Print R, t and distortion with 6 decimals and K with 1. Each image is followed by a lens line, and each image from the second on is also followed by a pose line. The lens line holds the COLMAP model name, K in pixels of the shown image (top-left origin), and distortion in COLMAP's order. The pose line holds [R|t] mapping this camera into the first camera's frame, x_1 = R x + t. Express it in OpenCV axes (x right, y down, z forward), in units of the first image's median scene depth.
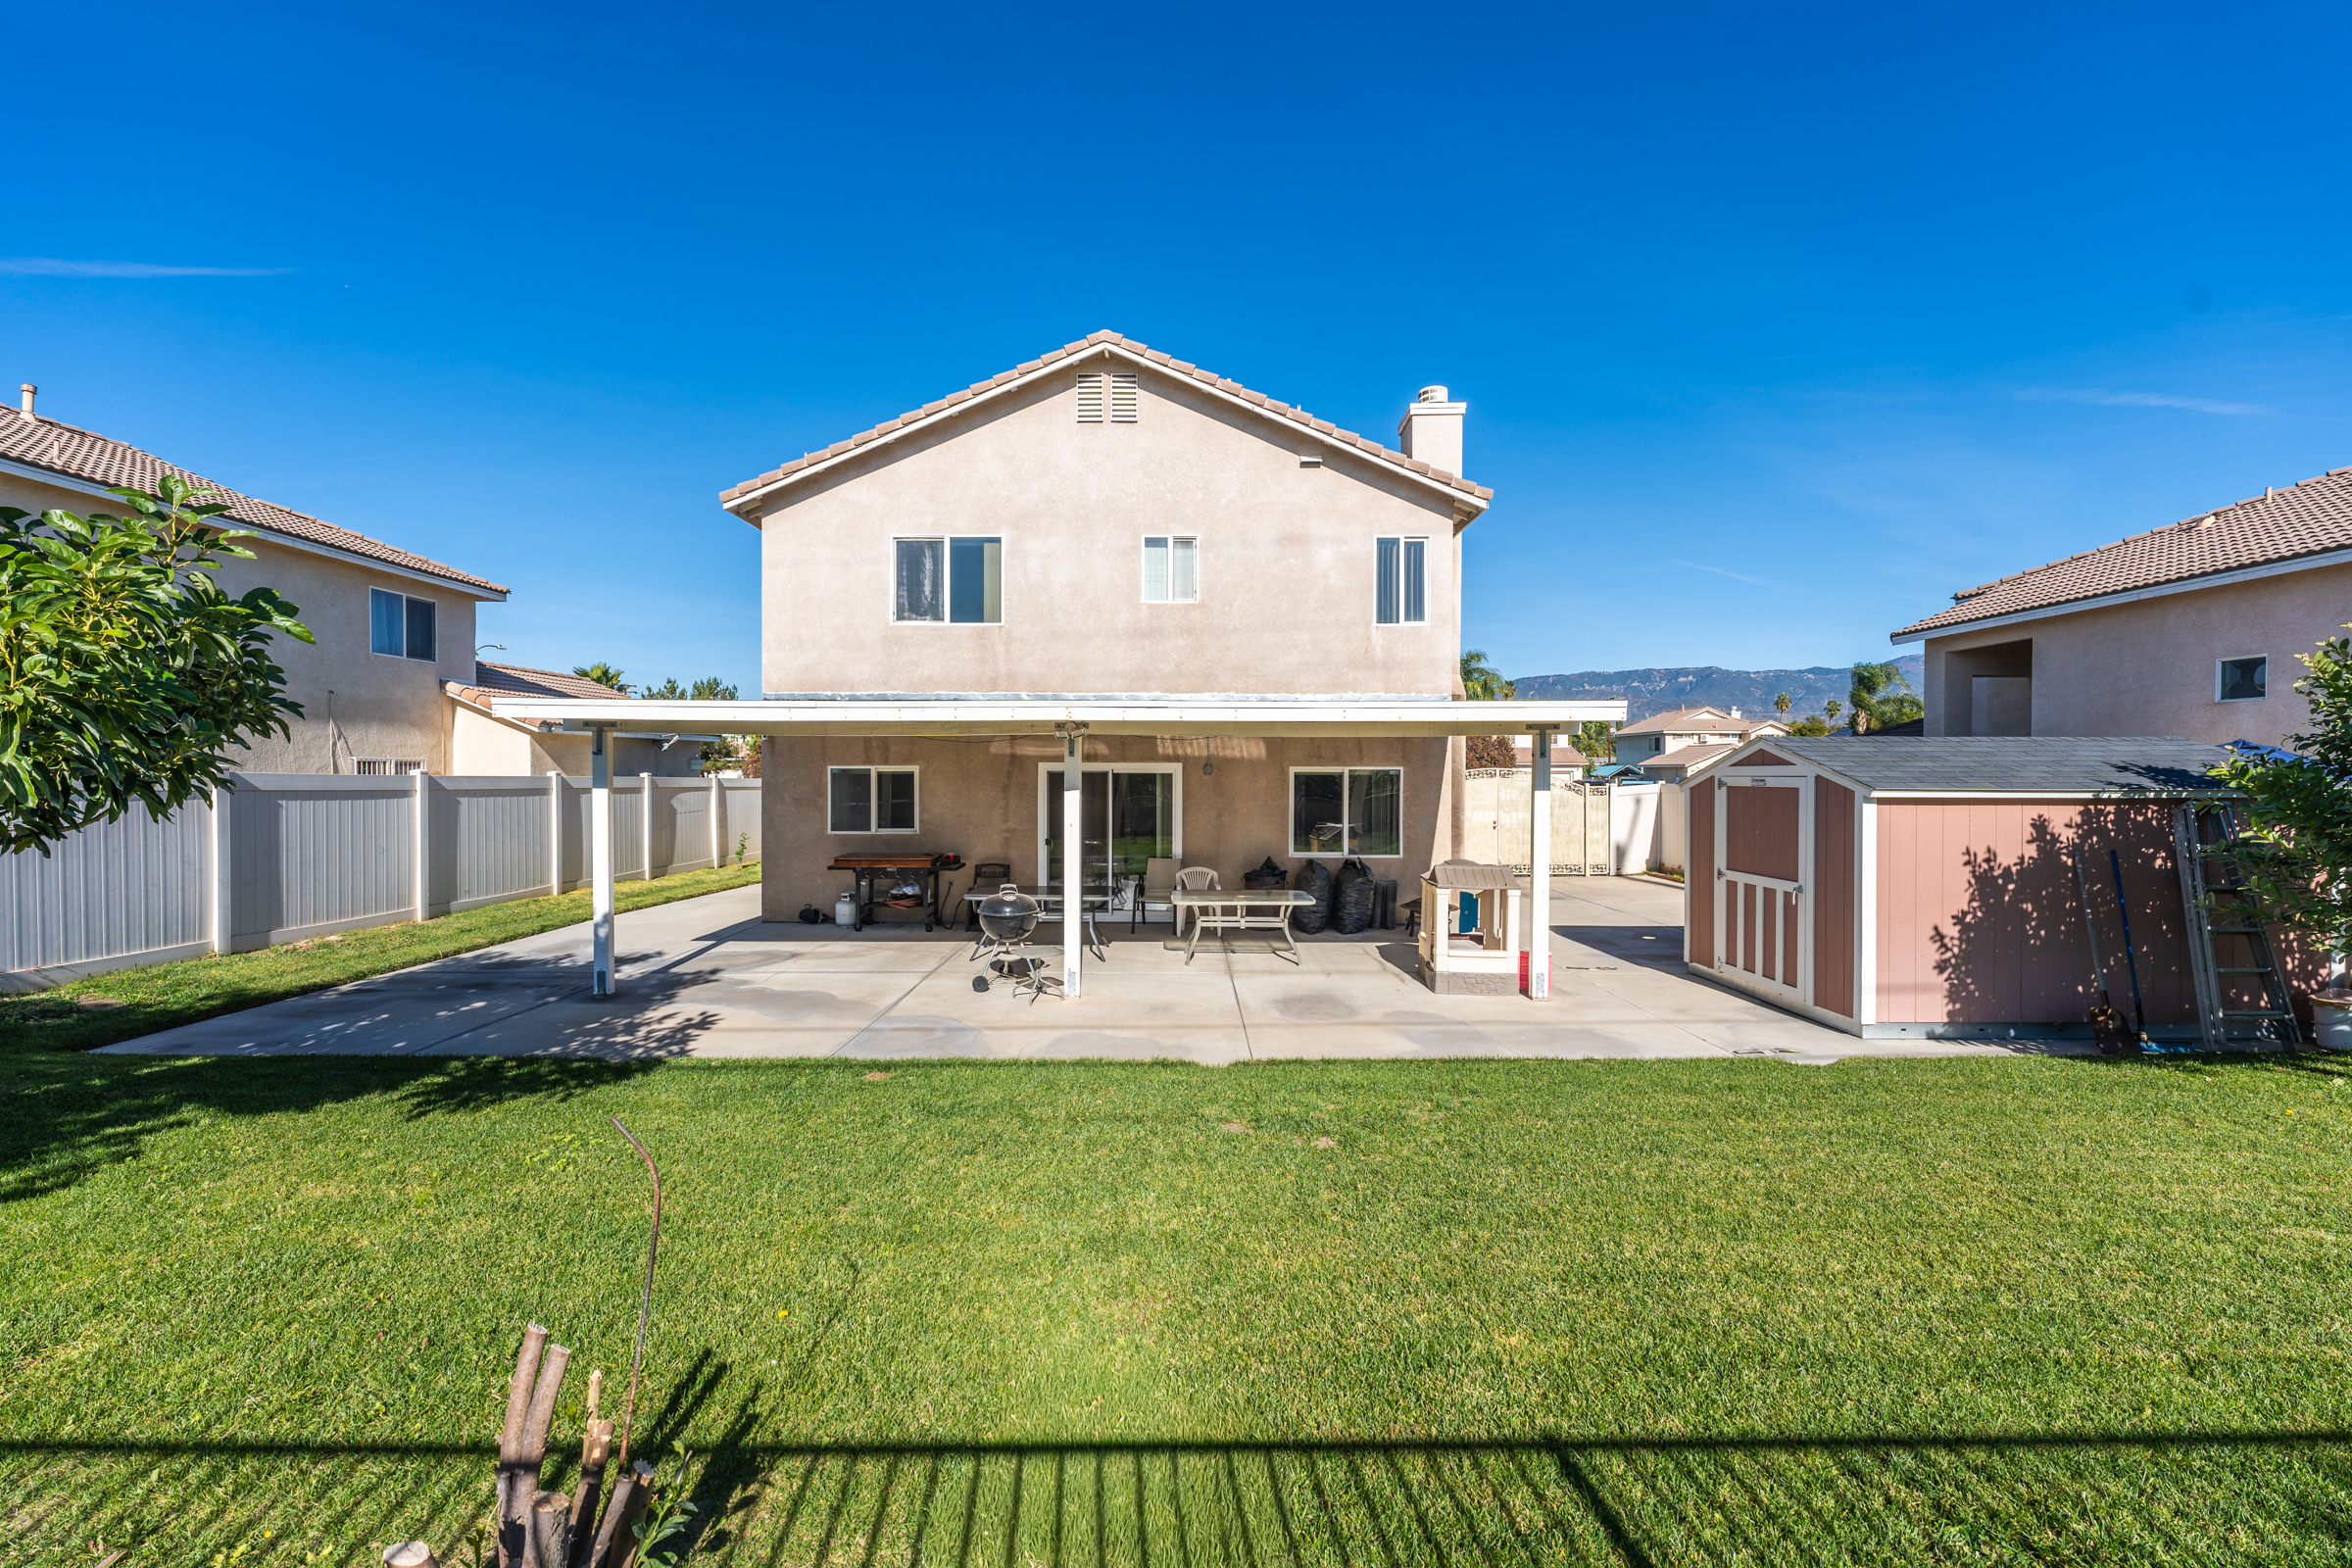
lens RADIAL K [[918.2, 0, 1172.9], [0, 918.2, 791.5], [0, 0, 1]] dist [-0.002396, -0.000286]
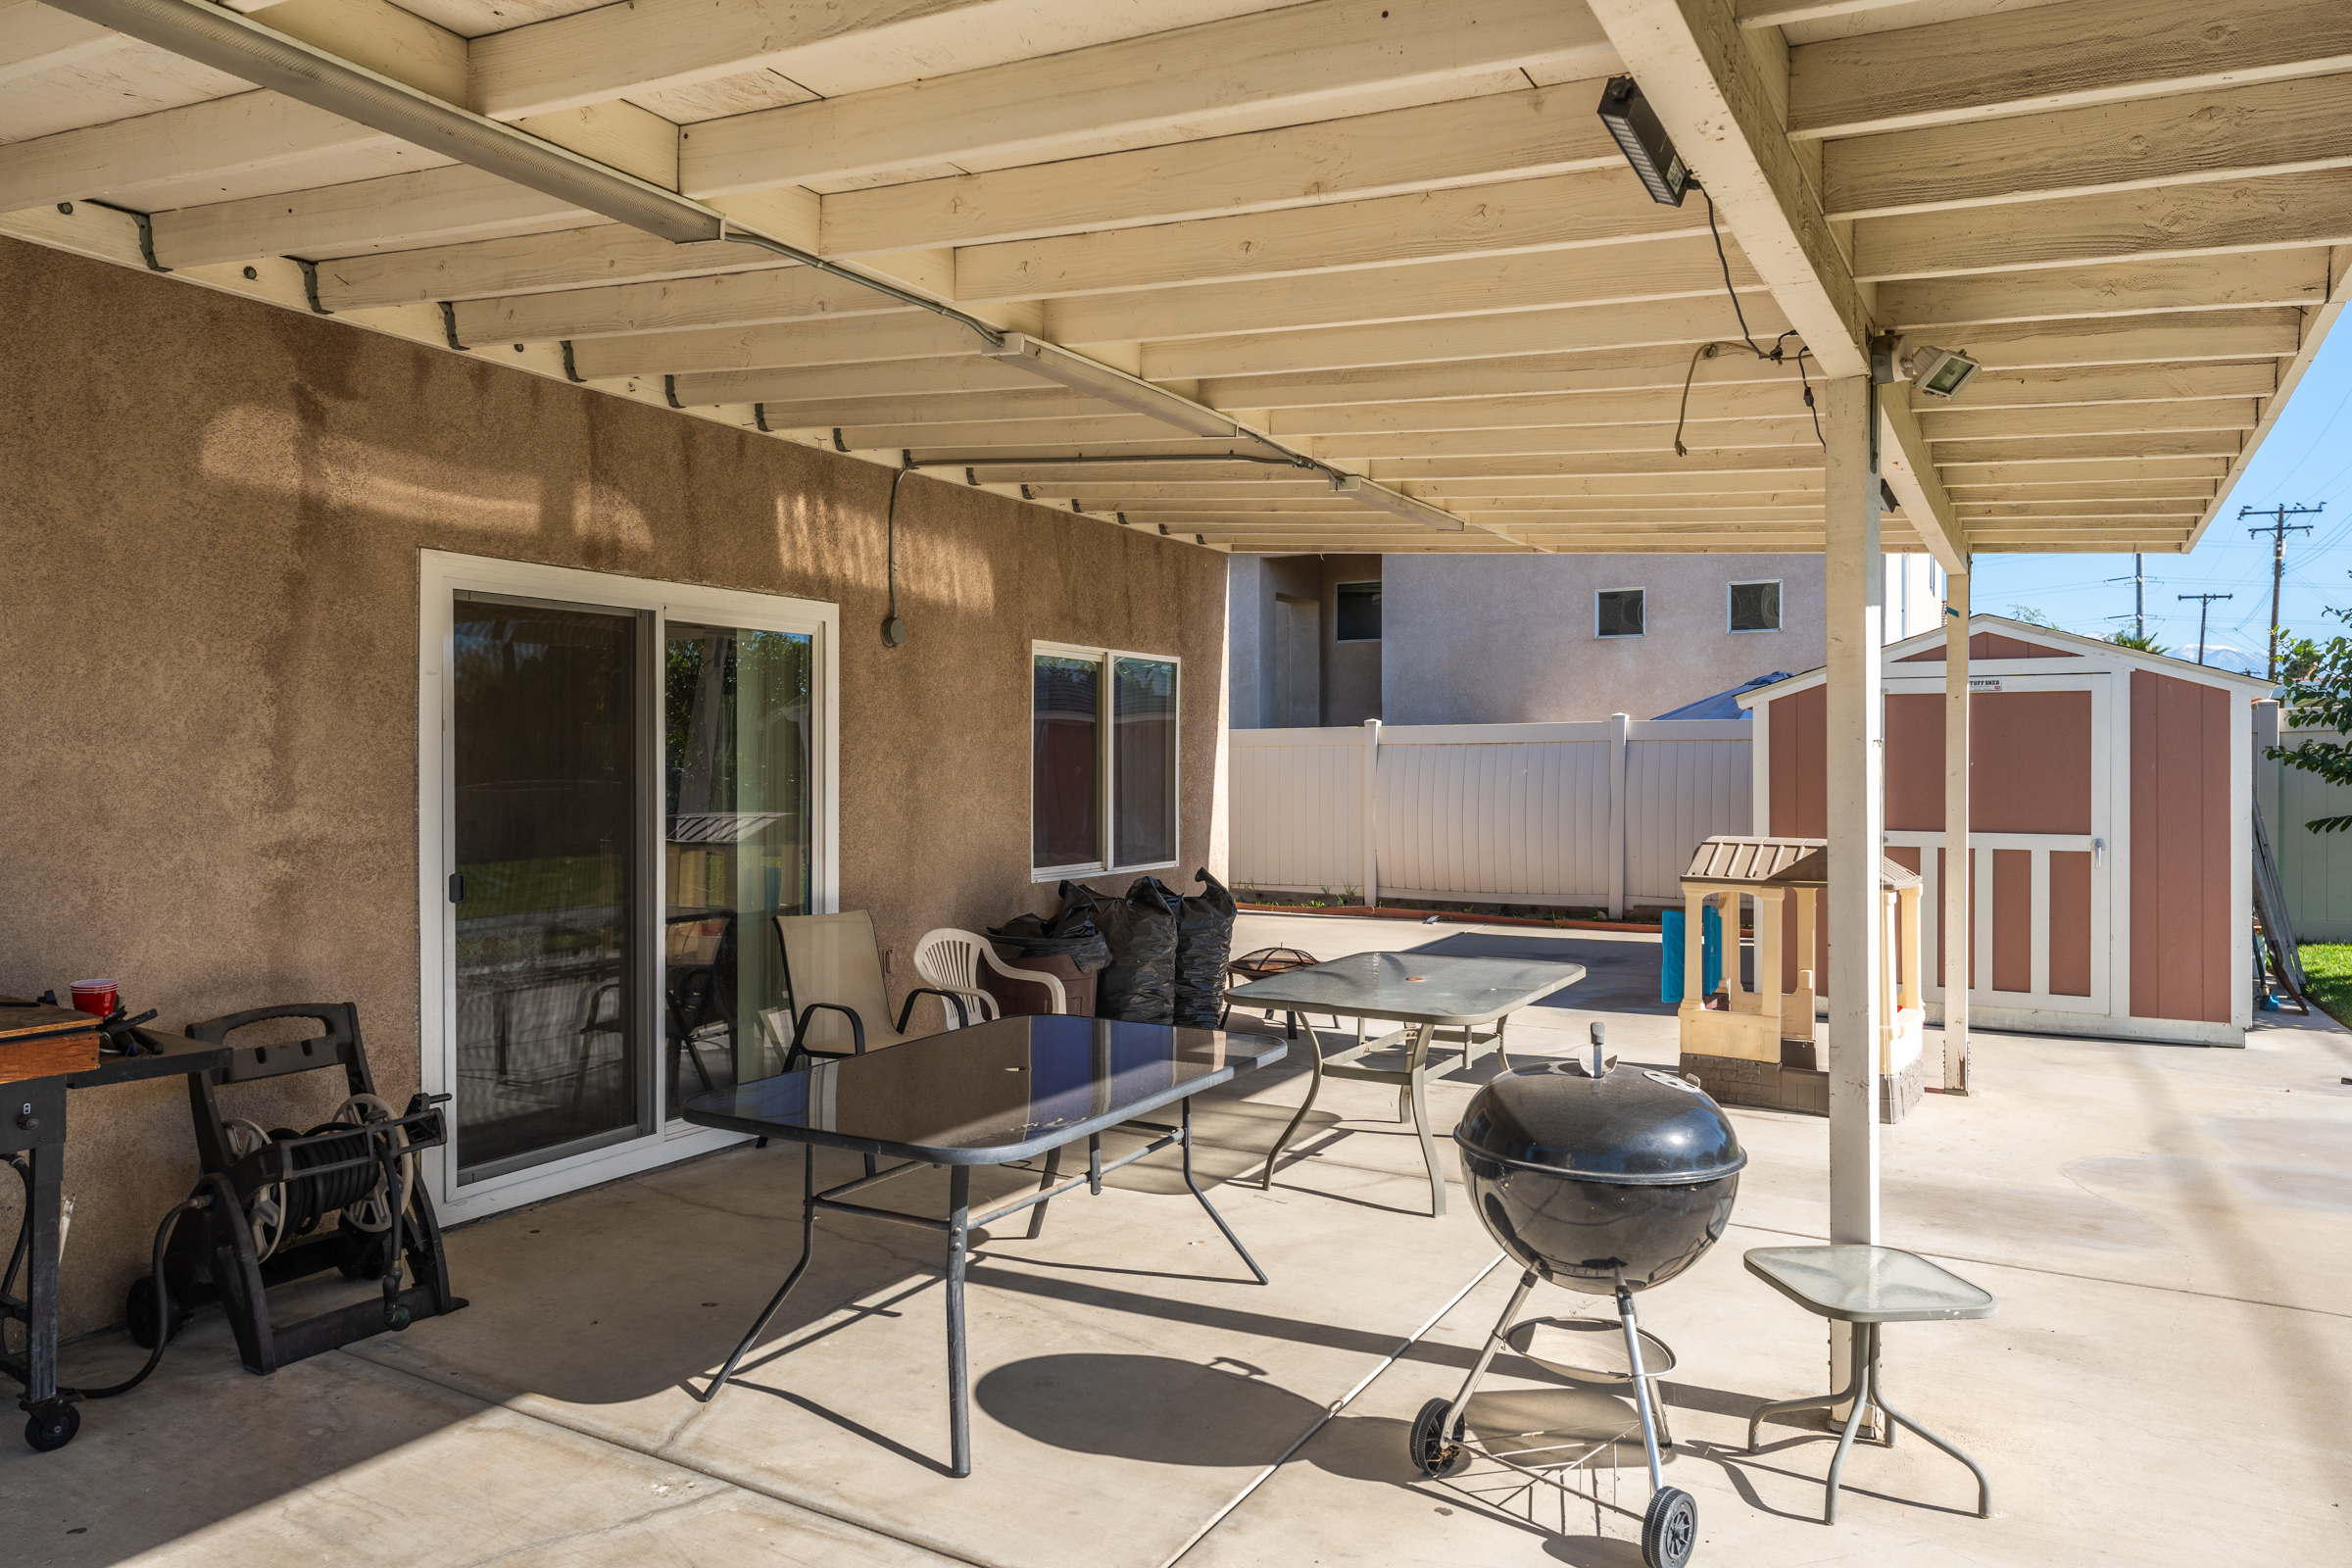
lens RADIAL K [[1547.5, 0, 1125.6], [0, 1547.5, 778.6], [0, 0, 1]] dist [-0.004985, -0.002004]
pose [[0.516060, -0.010335, 0.856490, -0.391364], [0.015590, 0.999875, 0.002672, 0.028396], [-0.856410, 0.011974, 0.516157, 0.645742]]
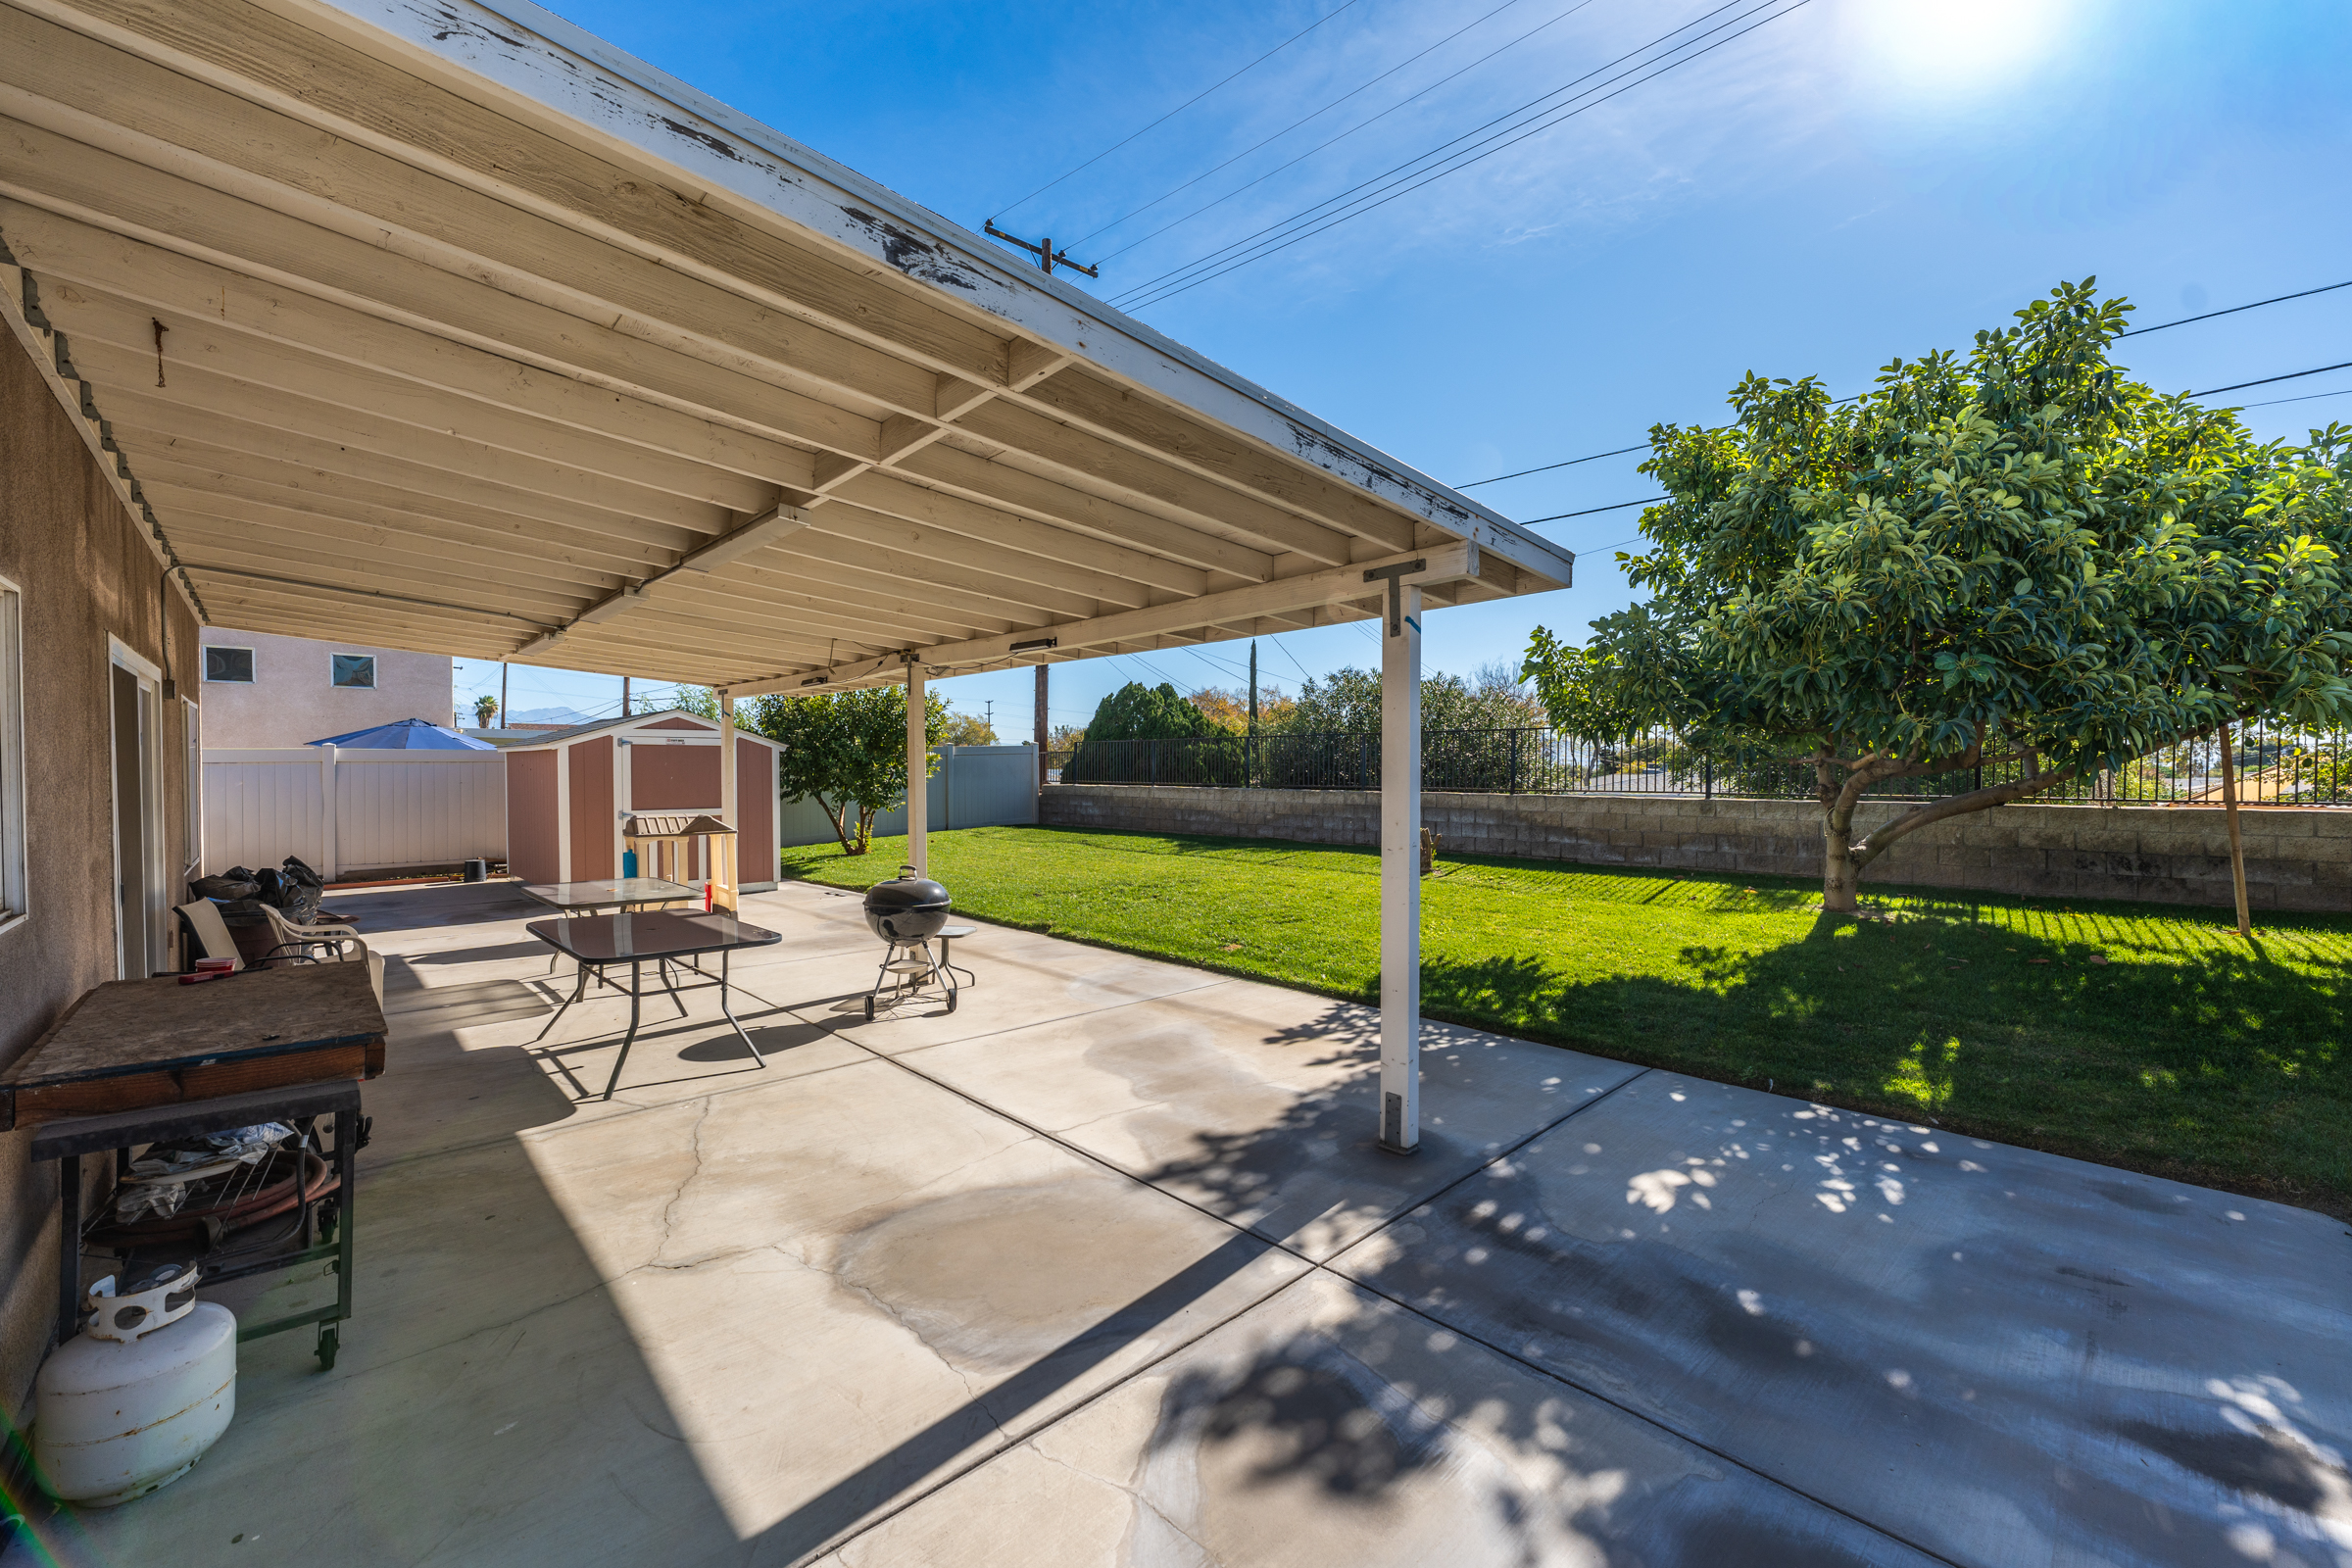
lens RADIAL K [[996.3, 0, 1147.7], [0, 996.3, 782.9], [0, 0, 1]] dist [0.000353, 0.000023]
pose [[-0.674349, -0.012133, 0.738313, -0.631788], [0.011697, 0.999564, 0.027110, 0.012957], [-0.738320, 0.026918, -0.673913, 1.002604]]
